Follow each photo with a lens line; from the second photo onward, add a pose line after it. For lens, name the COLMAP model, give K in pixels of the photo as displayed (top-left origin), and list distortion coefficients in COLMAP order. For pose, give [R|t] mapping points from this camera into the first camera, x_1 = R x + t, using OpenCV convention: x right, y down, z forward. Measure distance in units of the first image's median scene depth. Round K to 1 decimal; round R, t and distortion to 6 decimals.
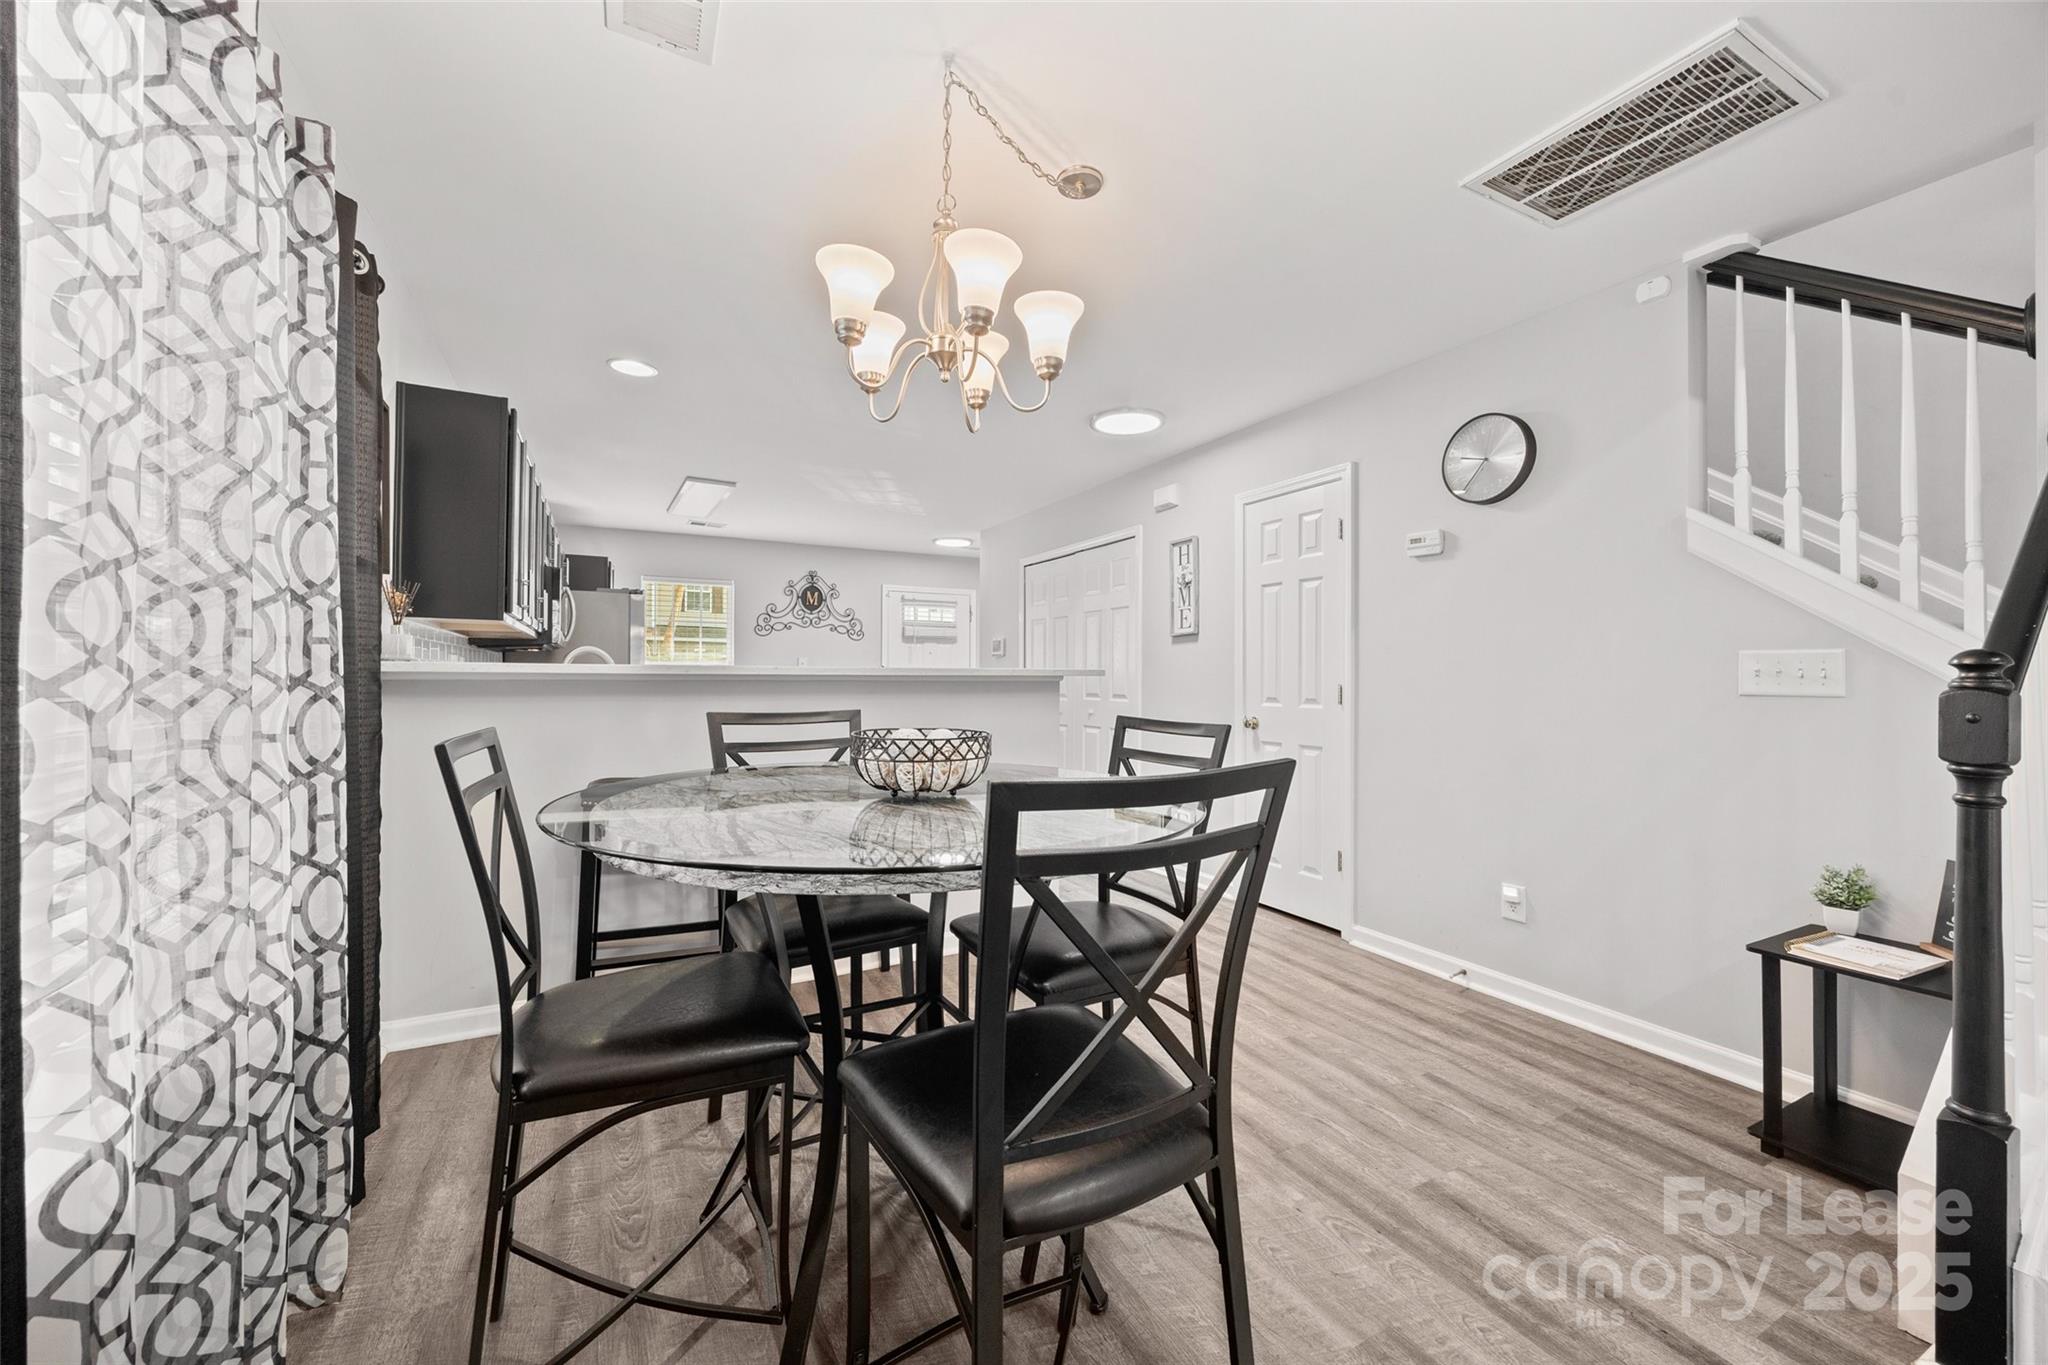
lens RADIAL K [[783.6, 0, 1018.8], [0, 783.6, 671.6], [0, 0, 1]] dist [-0.006702, 0.000978]
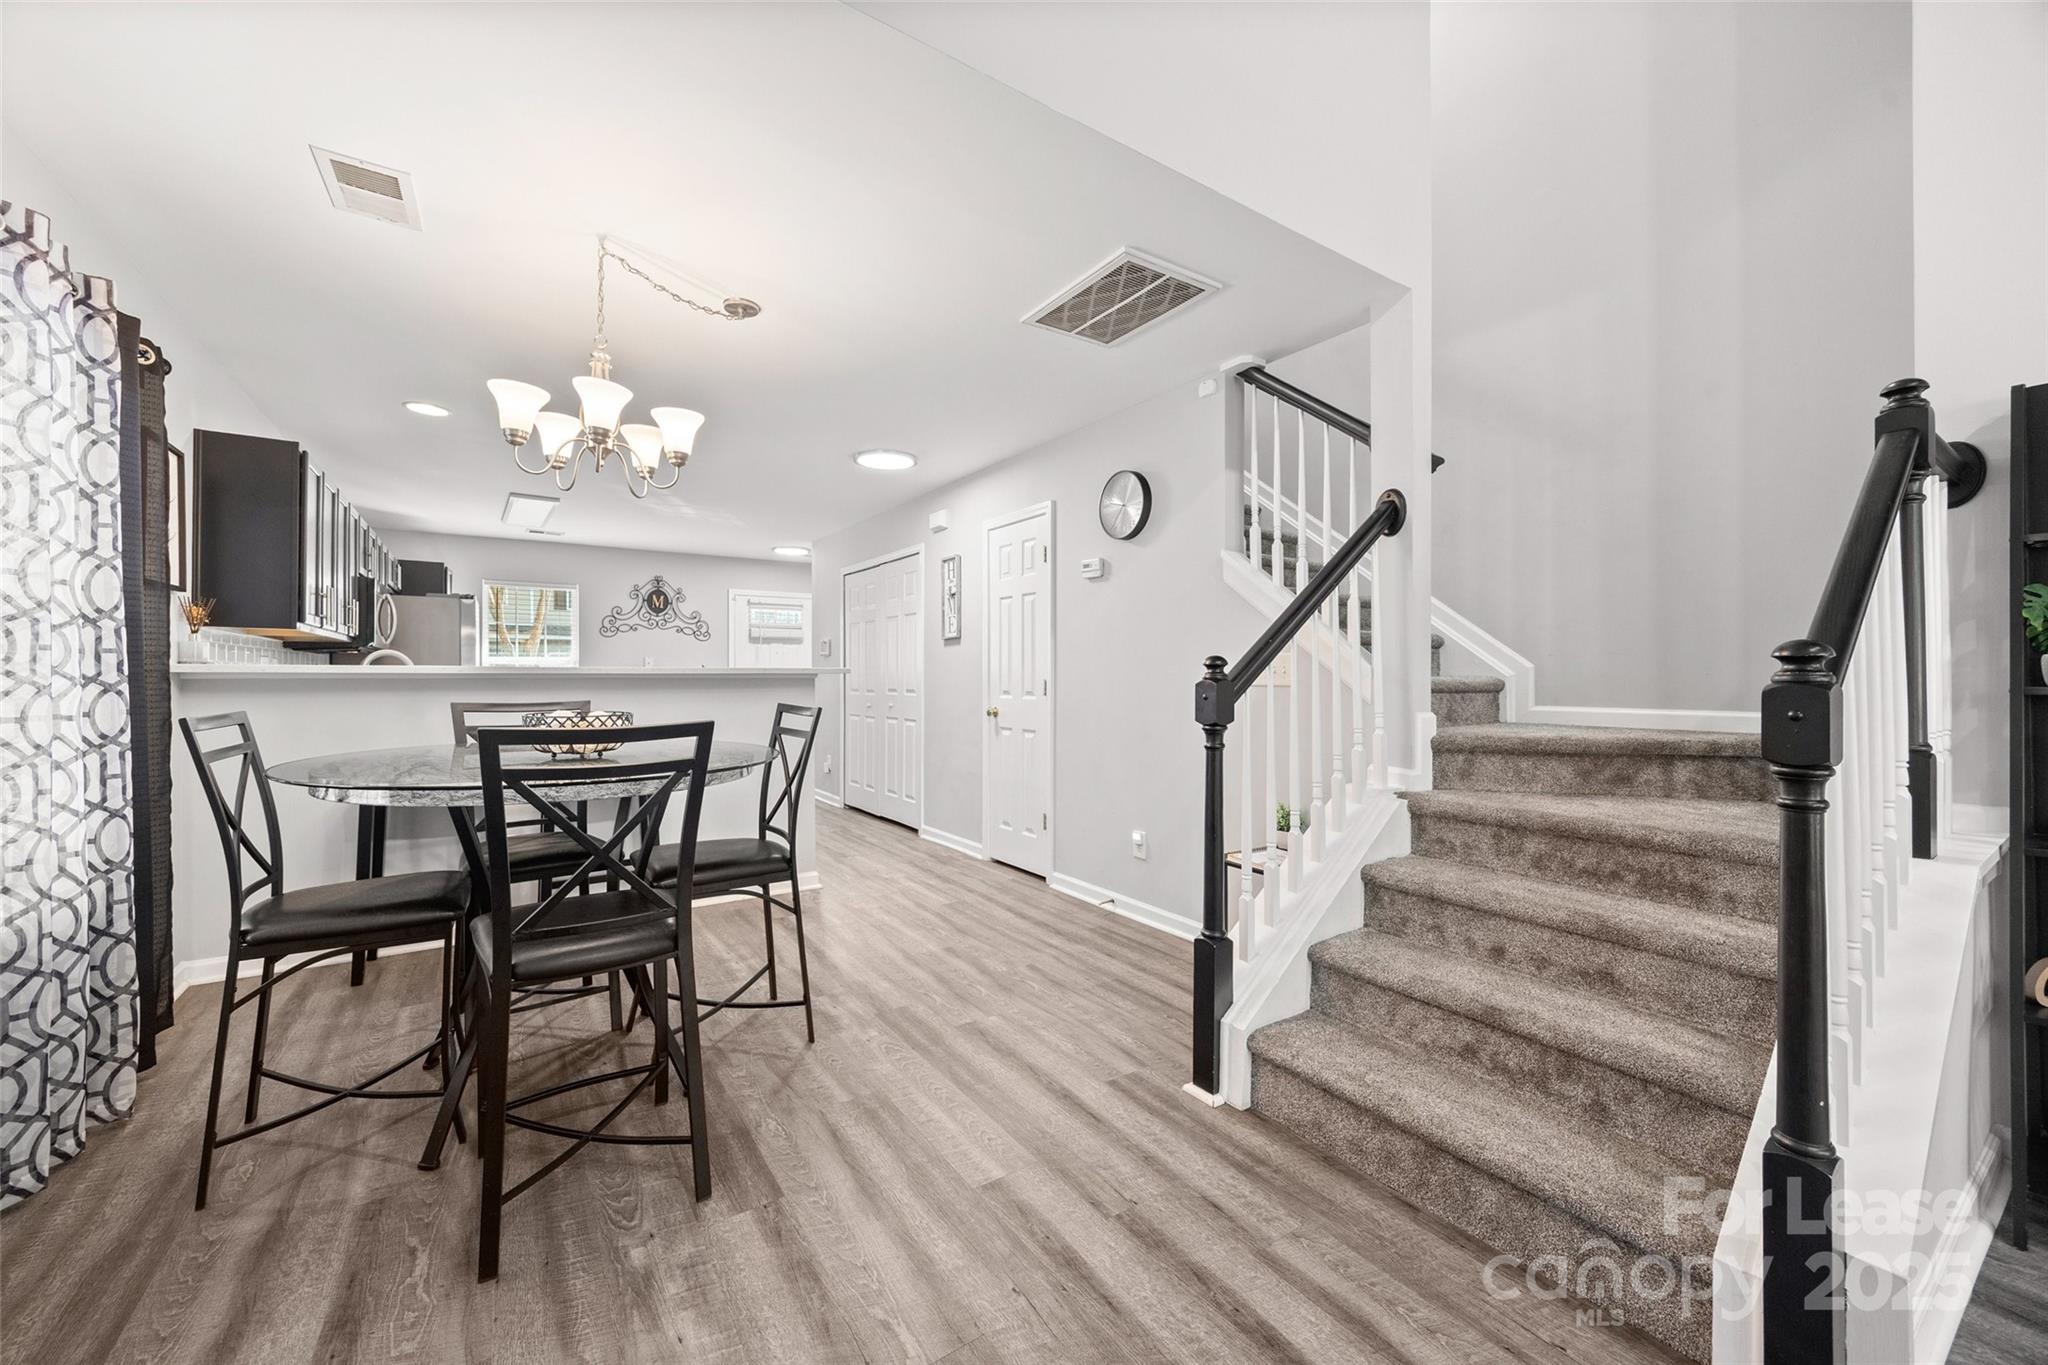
lens RADIAL K [[783.6, 0, 1022.3], [0, 783.6, 675.8], [0, 0, 1]] dist [-0.006702, 0.000978]
pose [[0.994254, -0.004508, 0.106953, 0.389594], [0.003634, 0.999958, 0.008370, -0.000205], [-0.106987, -0.007933, 0.994229, -0.375401]]
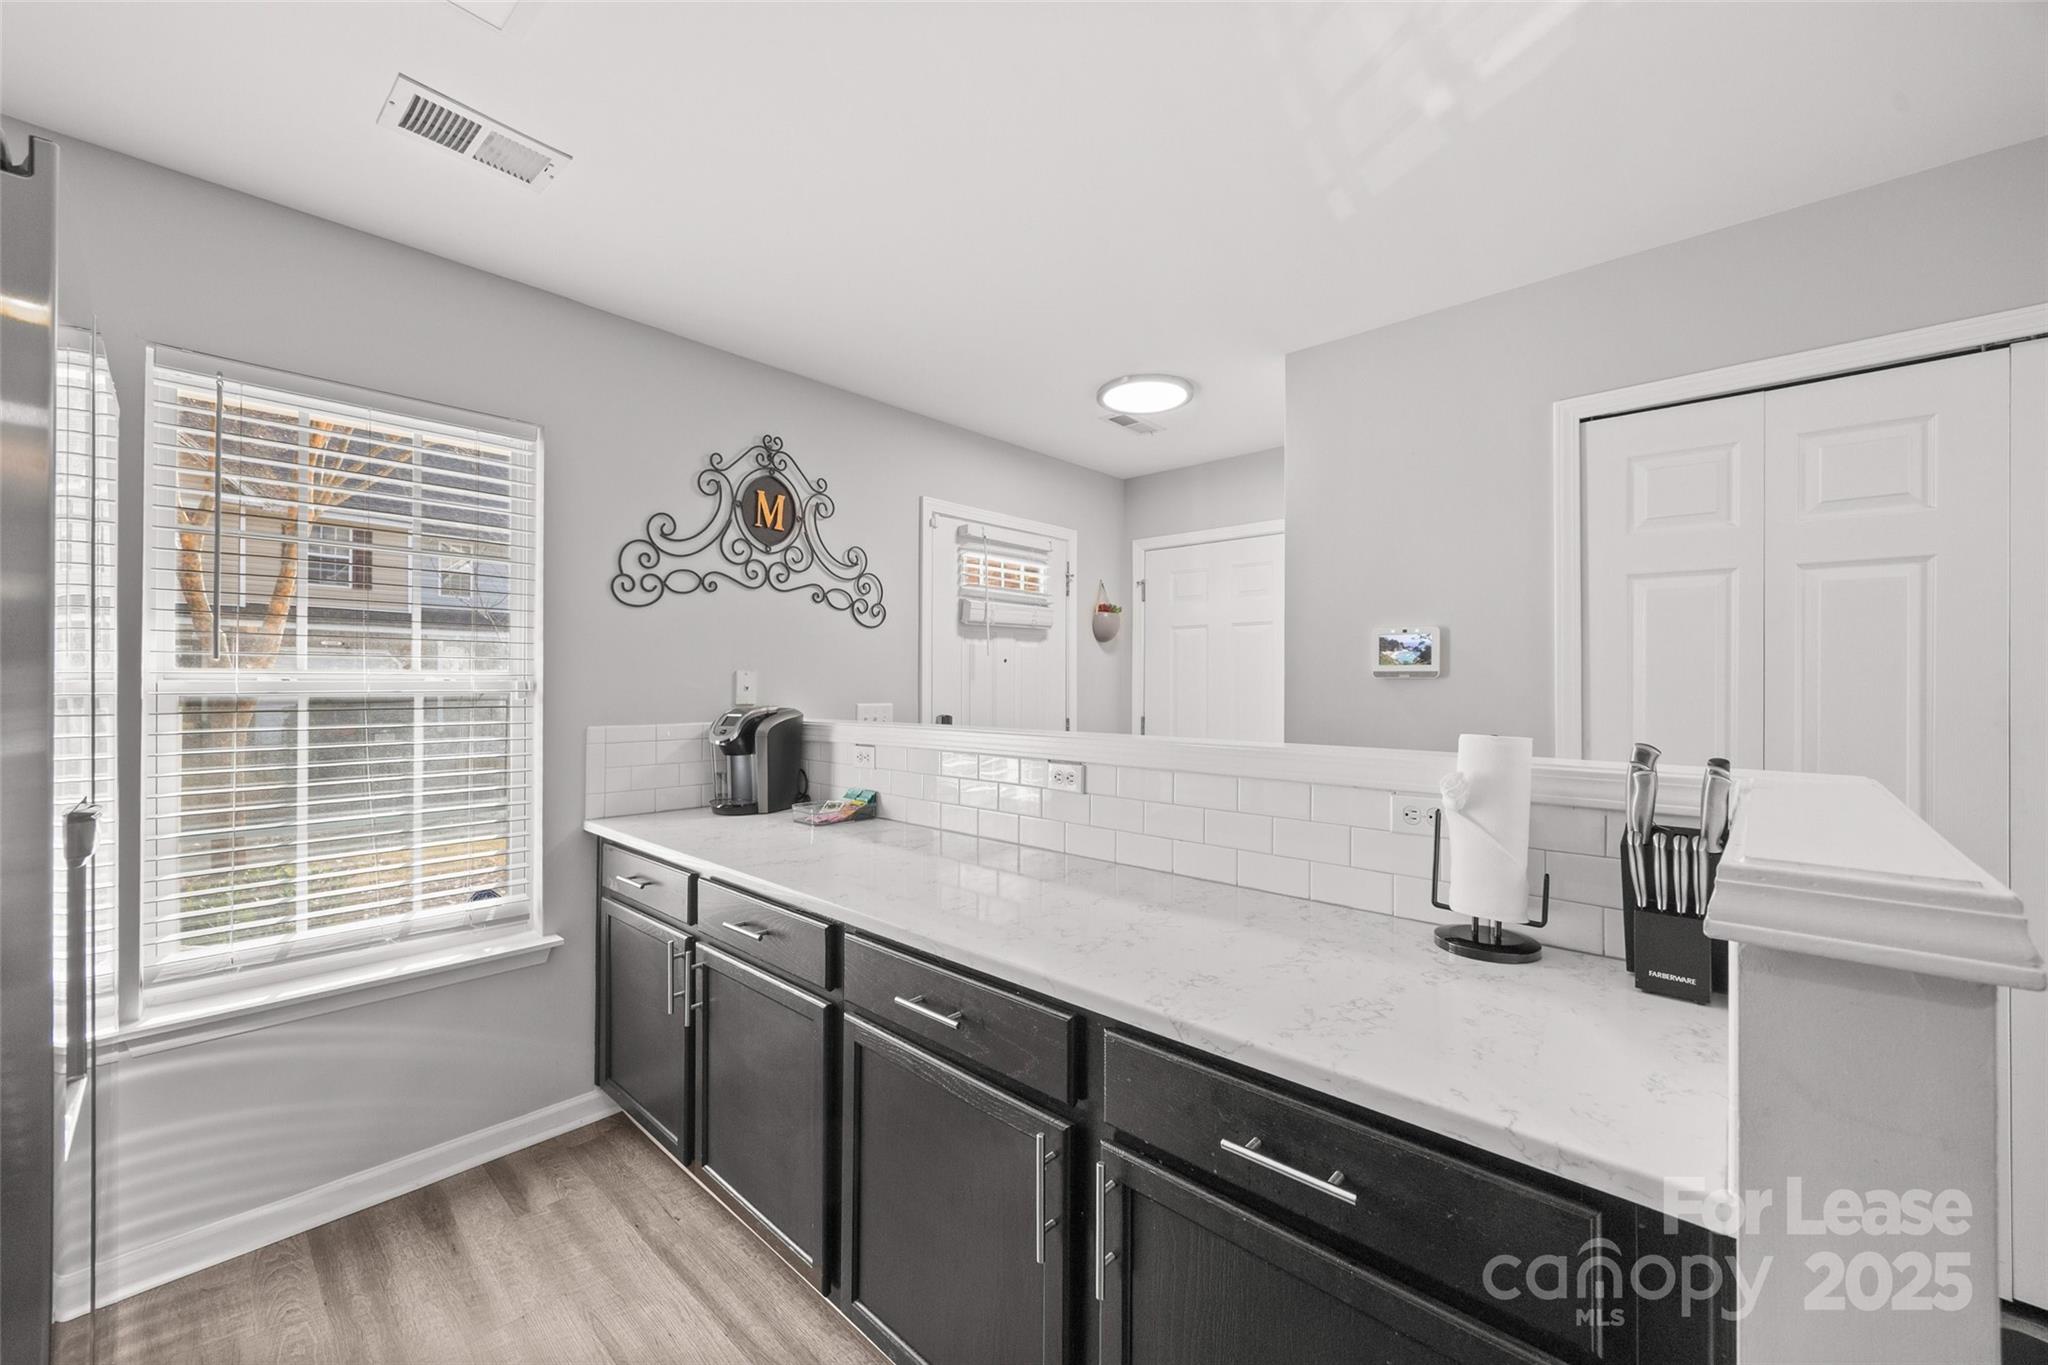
lens RADIAL K [[783.6, 0, 1014.1], [0, 783.6, 684.1], [0, 0, 1]] dist [-0.006702, 0.000978]
pose [[0.940359, -0.007236, 0.340106, -0.964109], [0.006791, 0.999974, 0.002500, -0.041112], [-0.340115, -0.000041, 0.940384, 2.100499]]
